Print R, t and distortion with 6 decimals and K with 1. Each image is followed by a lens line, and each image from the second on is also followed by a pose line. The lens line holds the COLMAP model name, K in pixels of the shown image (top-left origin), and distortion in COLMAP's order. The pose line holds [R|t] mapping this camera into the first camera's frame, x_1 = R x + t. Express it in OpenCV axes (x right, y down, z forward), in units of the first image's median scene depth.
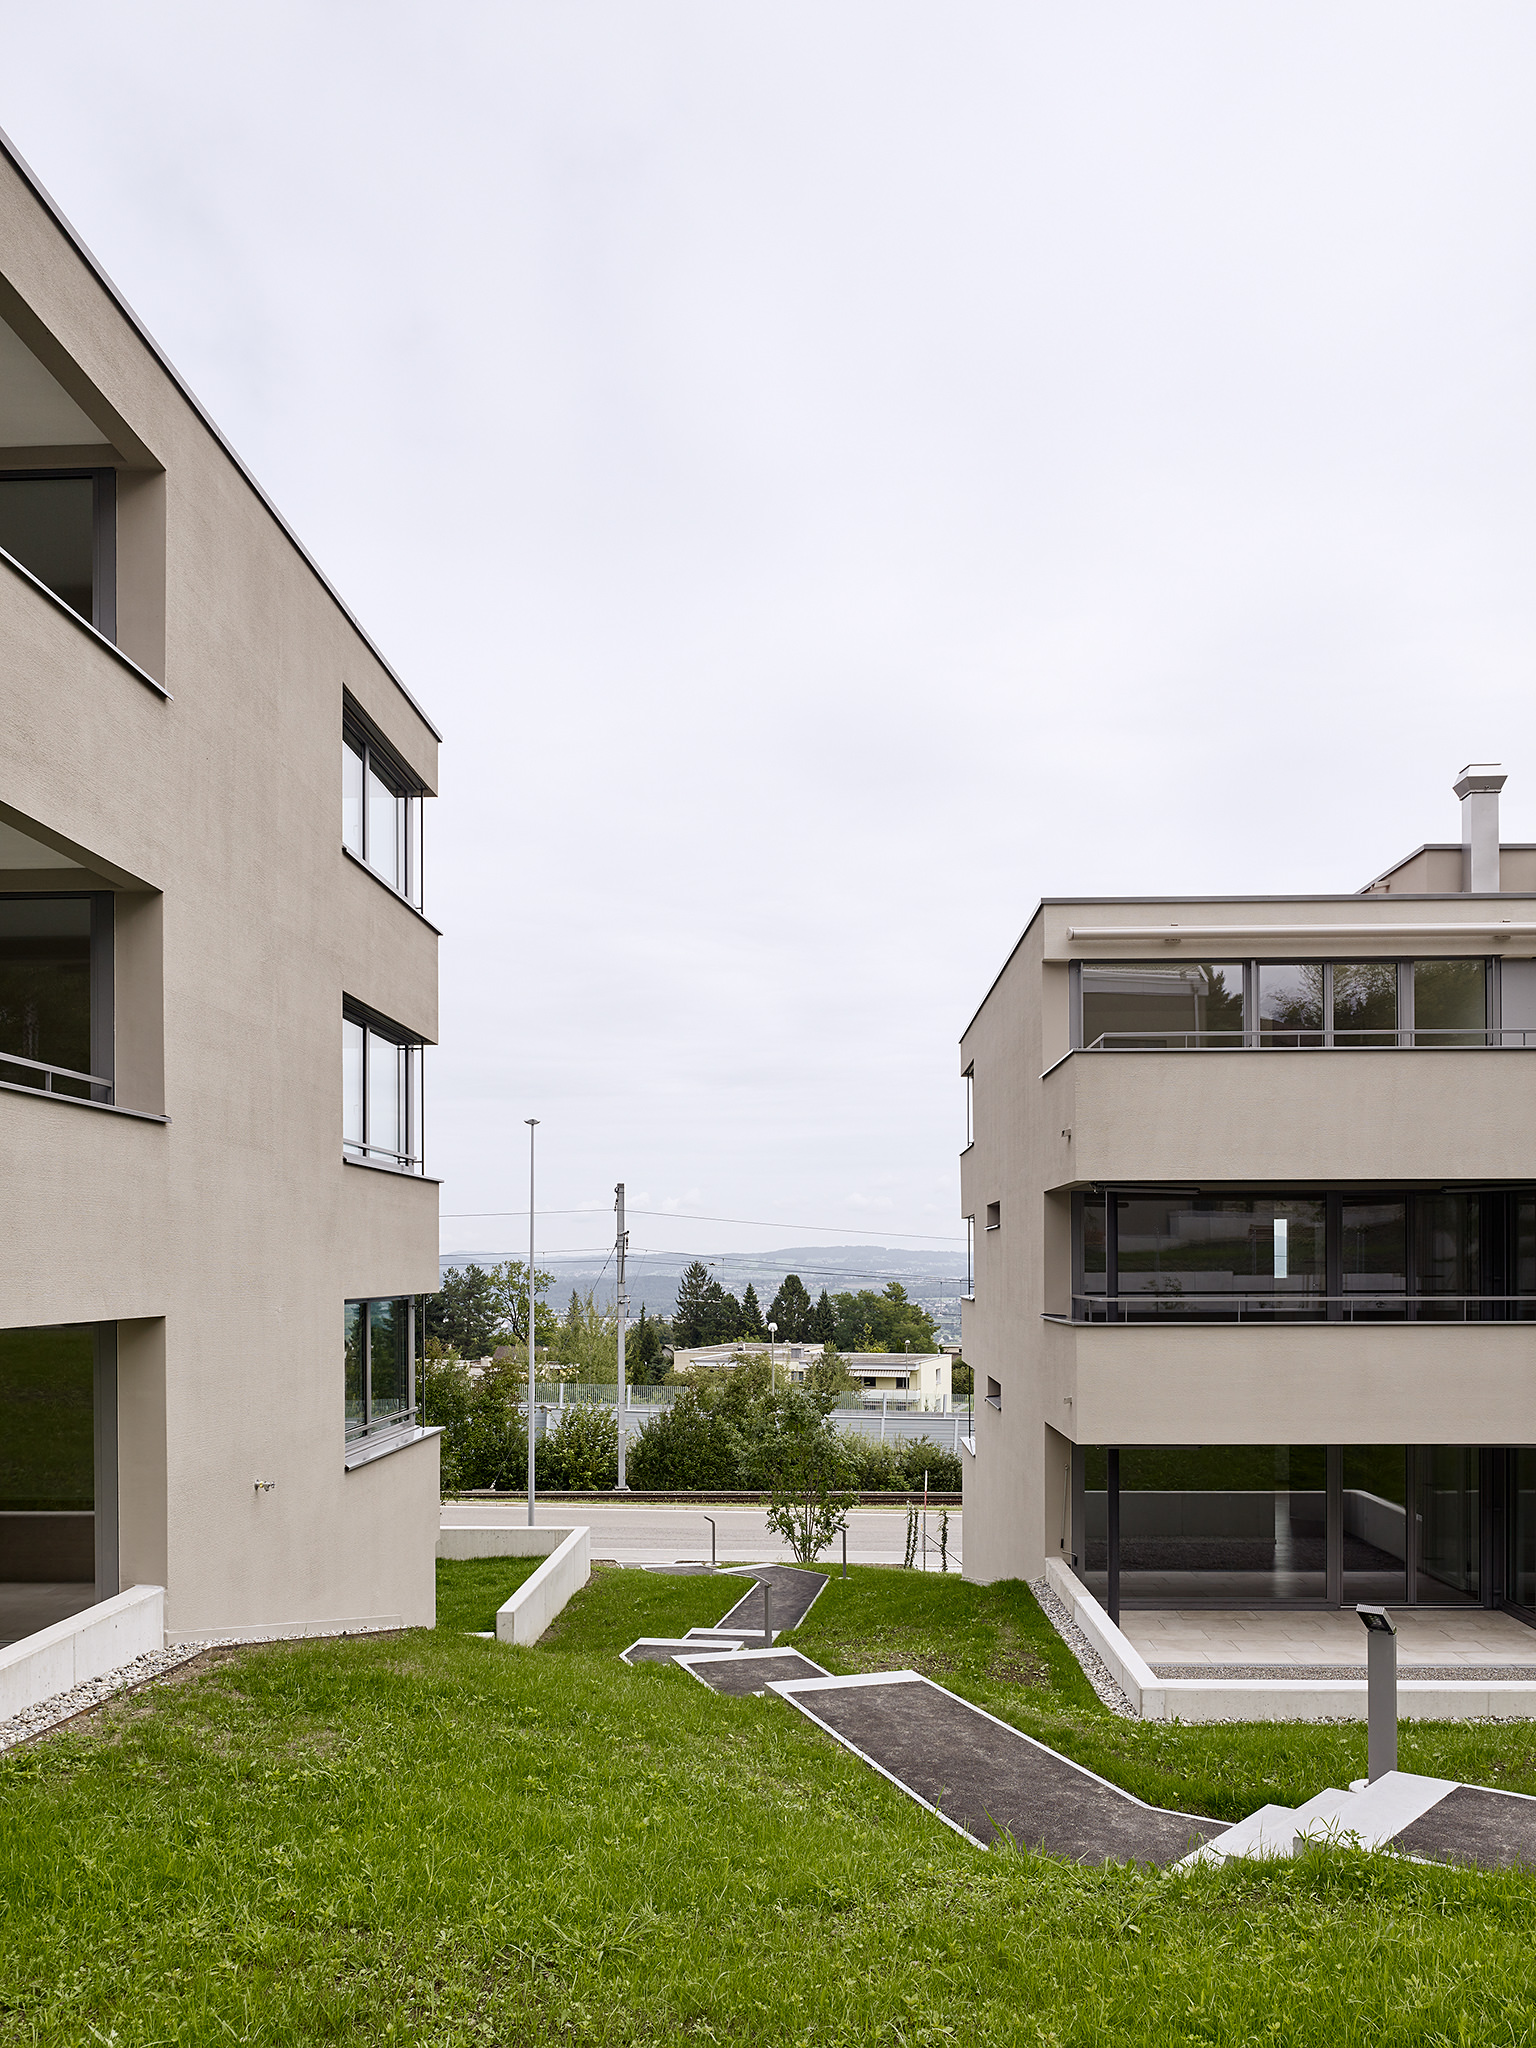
lens RADIAL K [[1526.6, 0, 769.0], [0, 1526.6, 1265.4], [0, 0, 1]] dist [-0.008924, 0.010956]
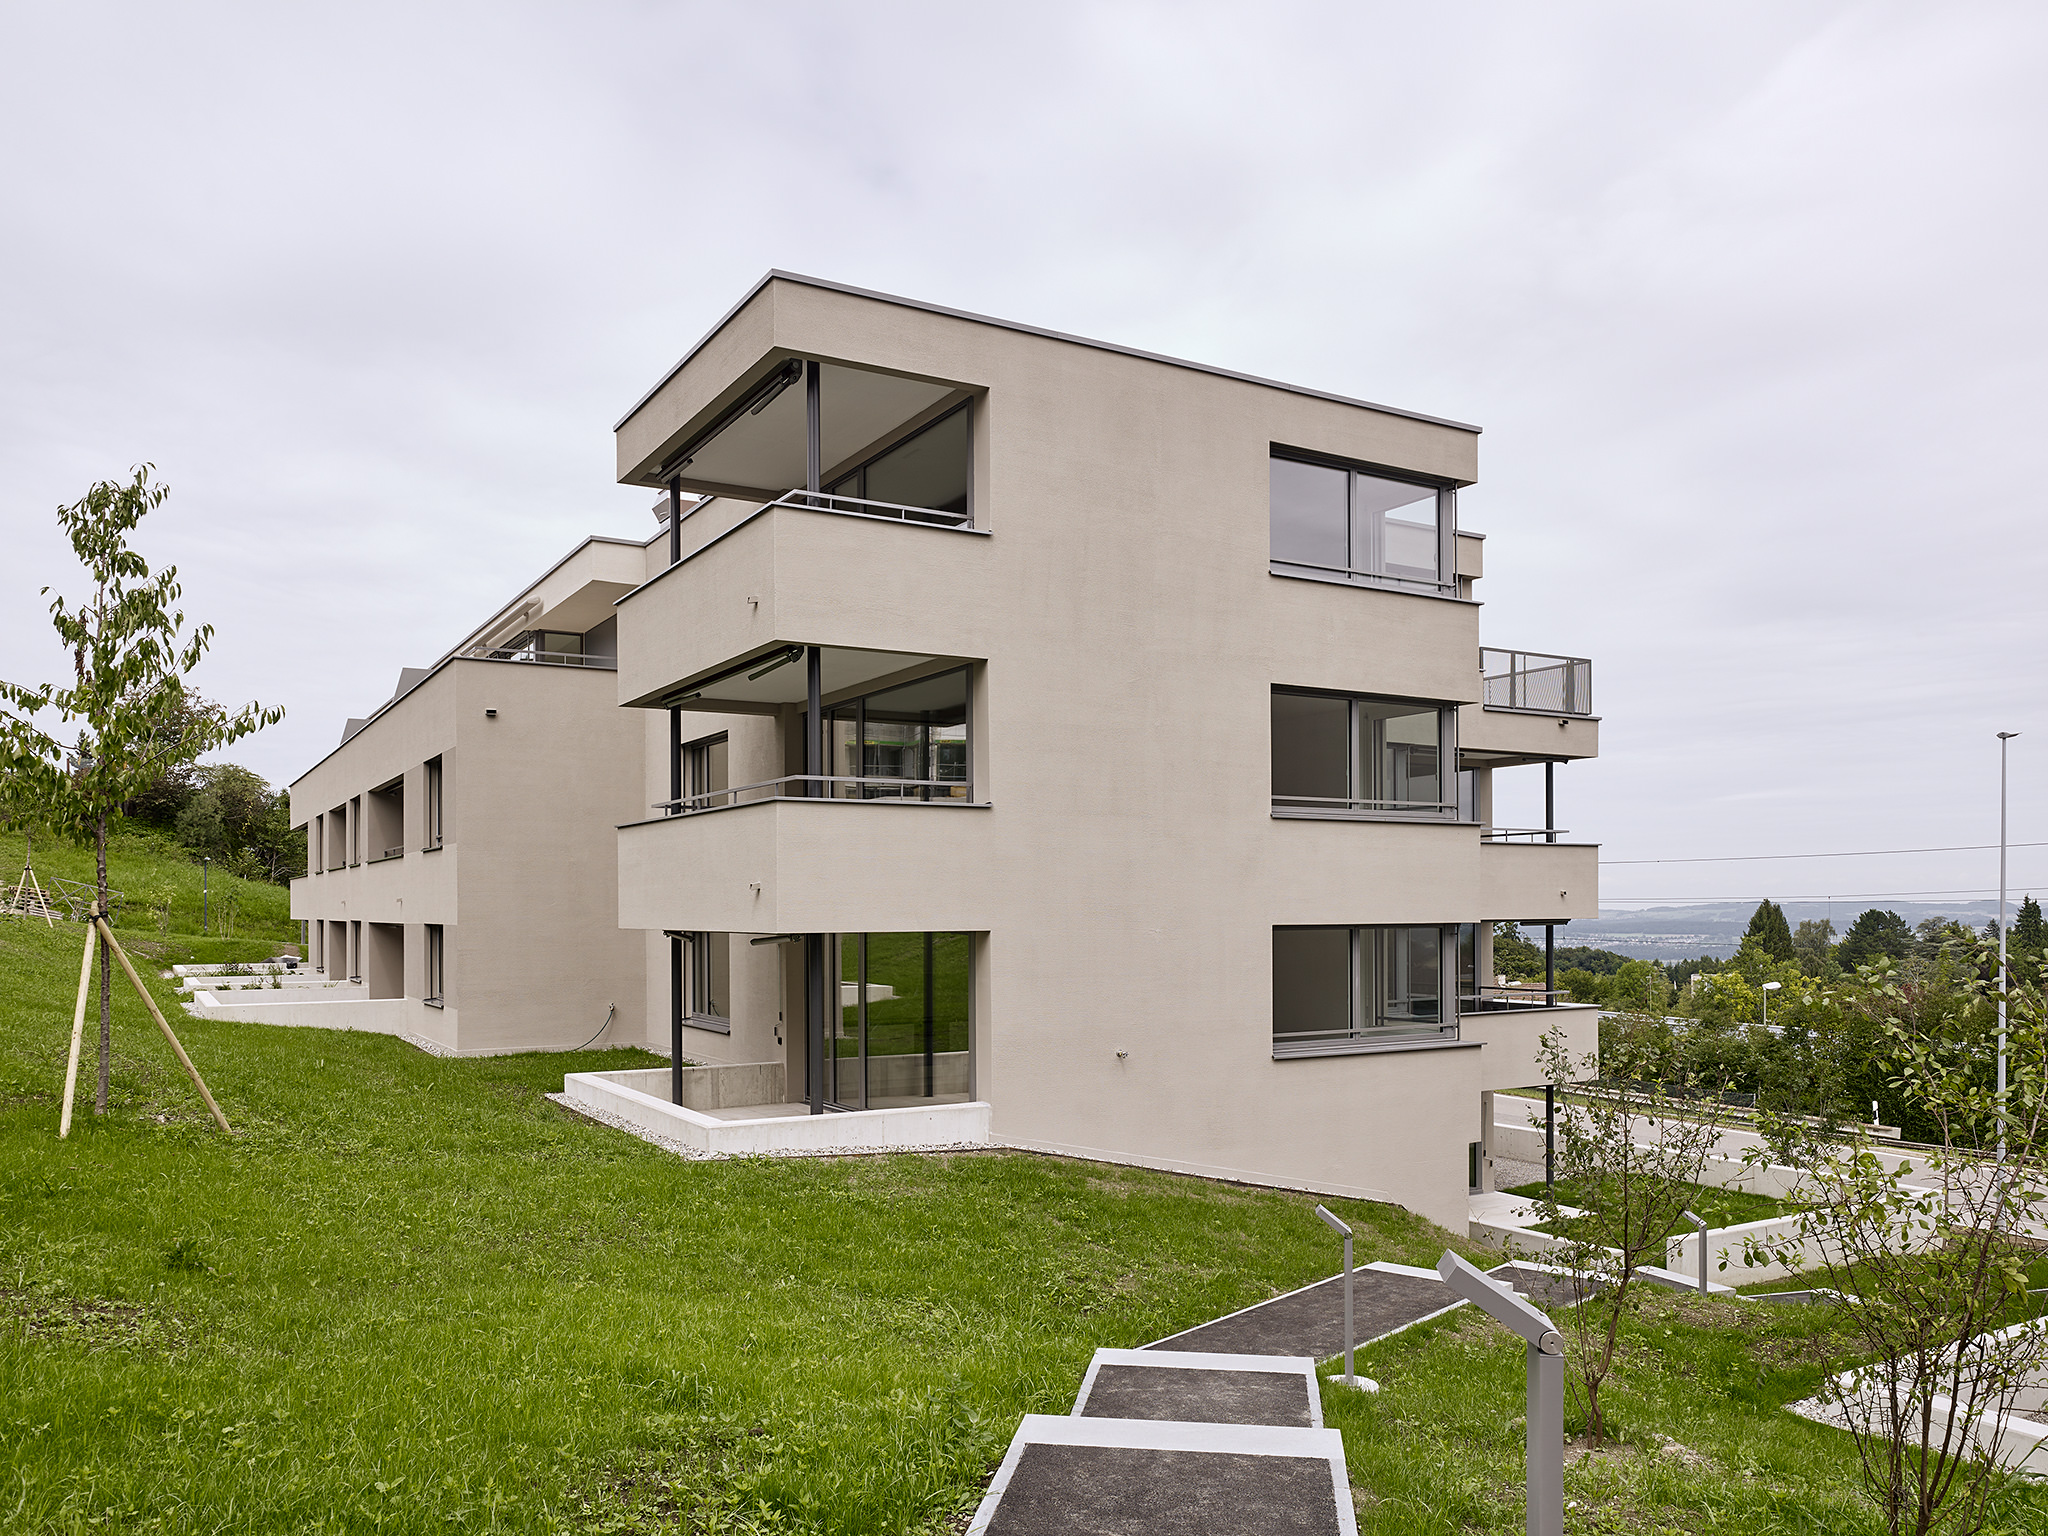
lens RADIAL K [[1527.1, 0, 1028.9], [0, 1527.1, 906.9], [0, 0, 1]] dist [-0.008512, 0.006670]
pose [[0.547148, -0.000399, -0.837036, 0.508814], [0.002903, 0.999995, 0.001421, 0.003288], [0.837031, -0.003207, 0.547146, 0.096603]]
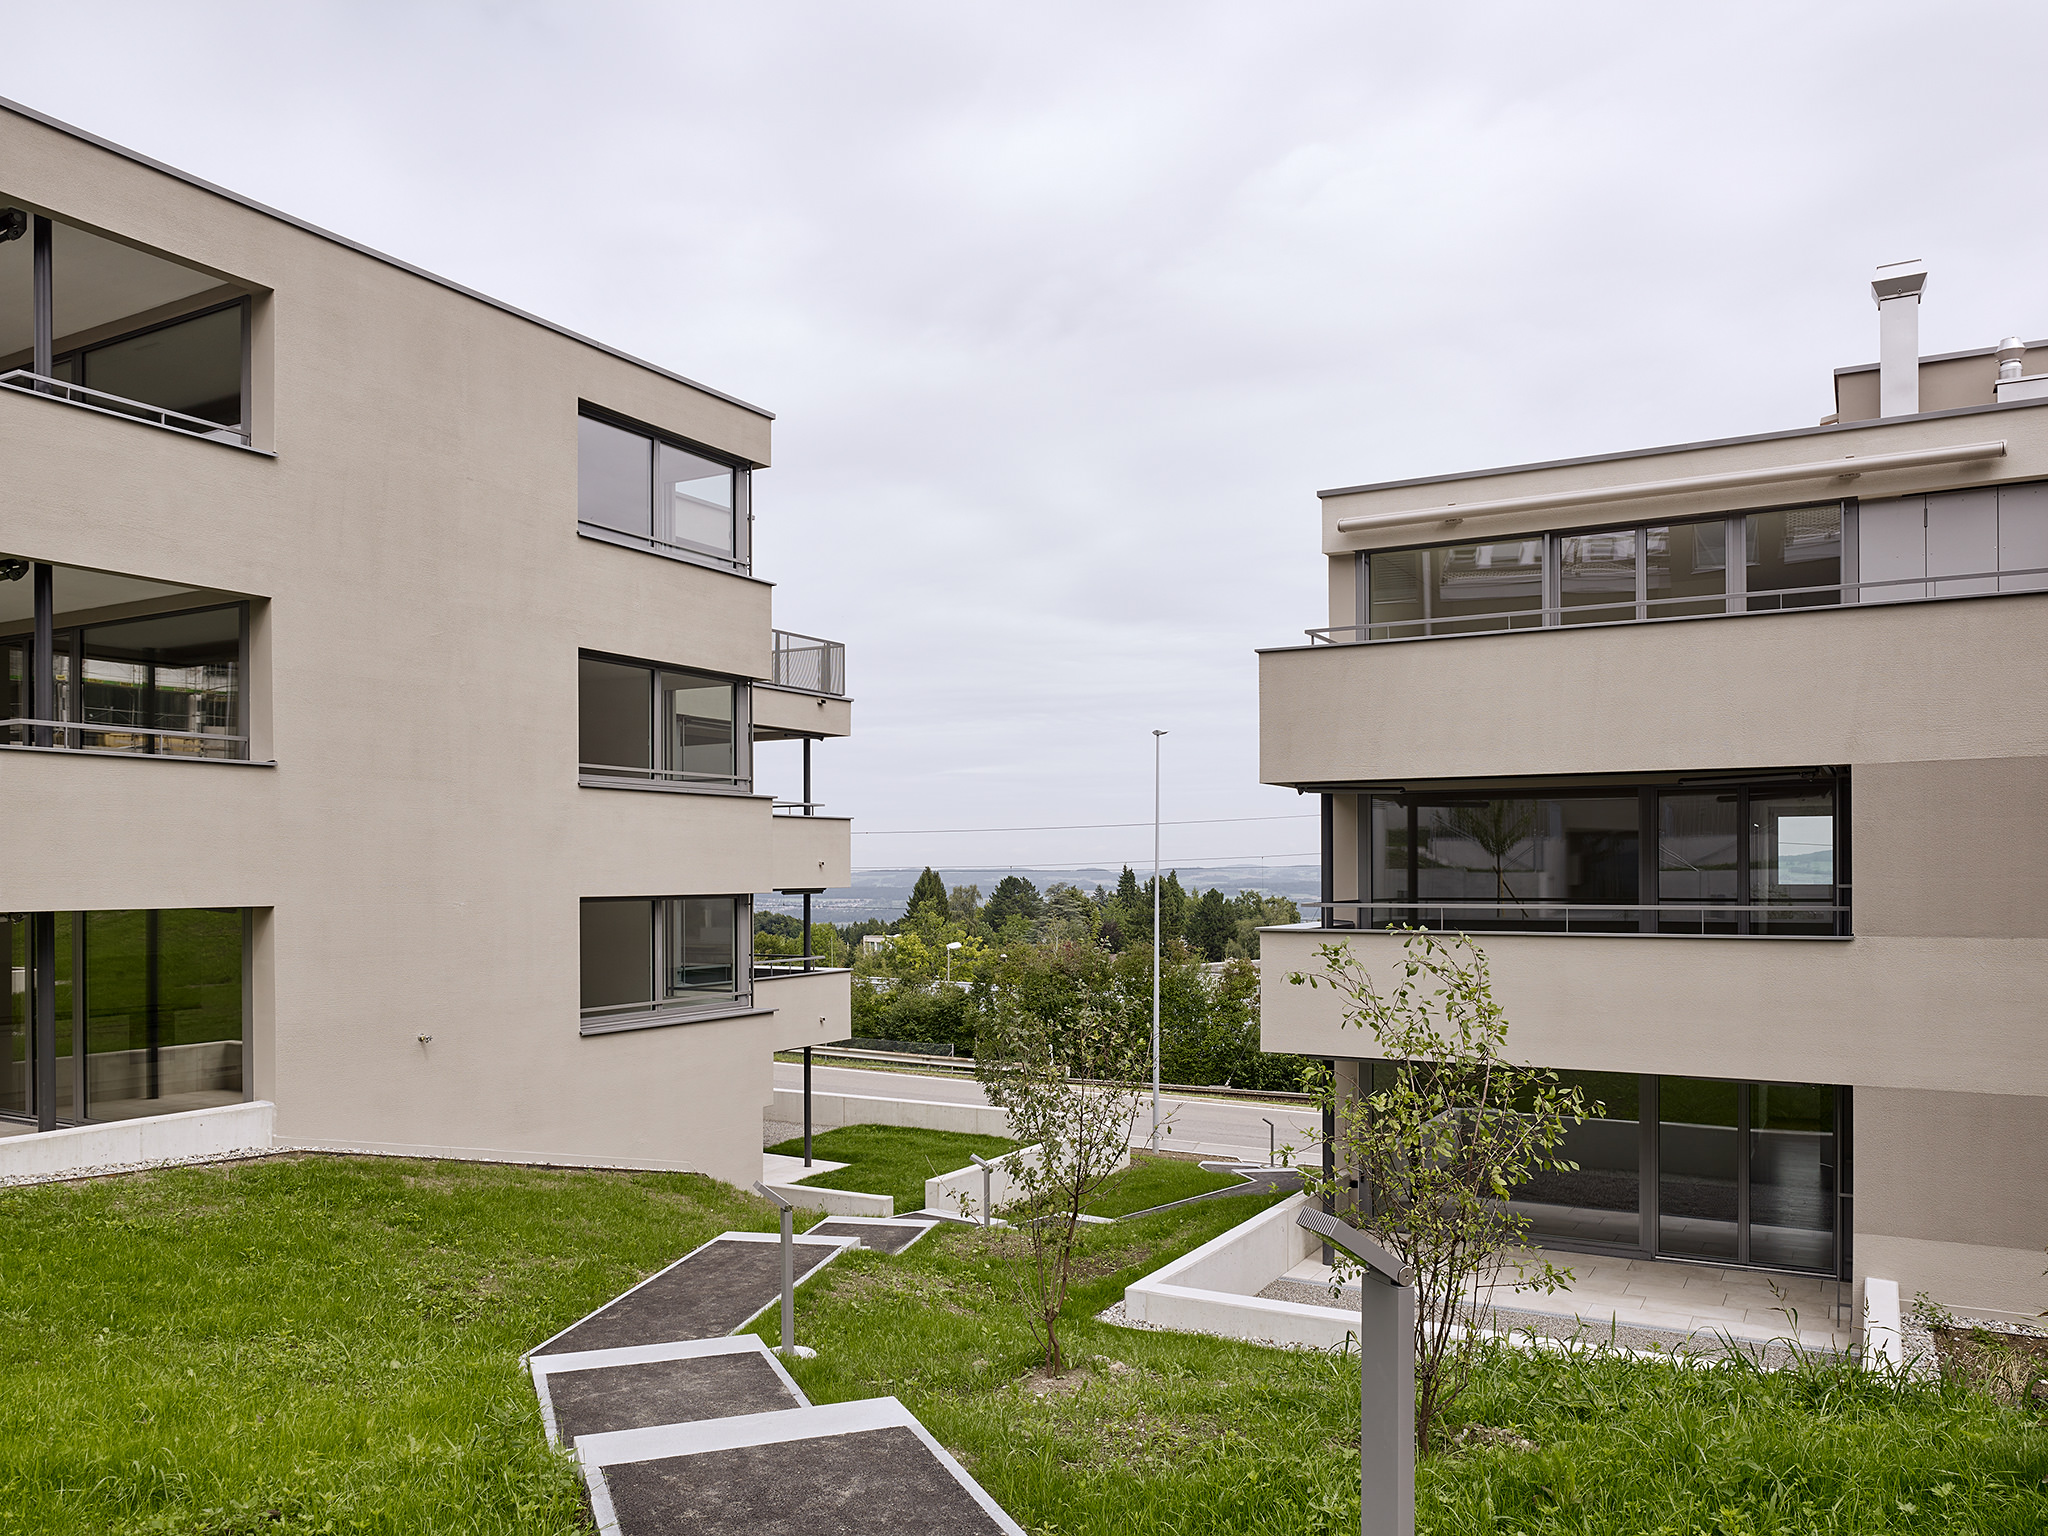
lens RADIAL K [[1526.6, 0, 1020.5], [0, 1526.6, 871.9], [0, 0, 1]] dist [-0.008924, 0.010956]
pose [[0.888004, 0.000609, -0.459835, 0.456316], [0.000091, 0.999999, 0.001499, -0.000012], [0.459835, -0.001372, 0.888003, 0.049614]]
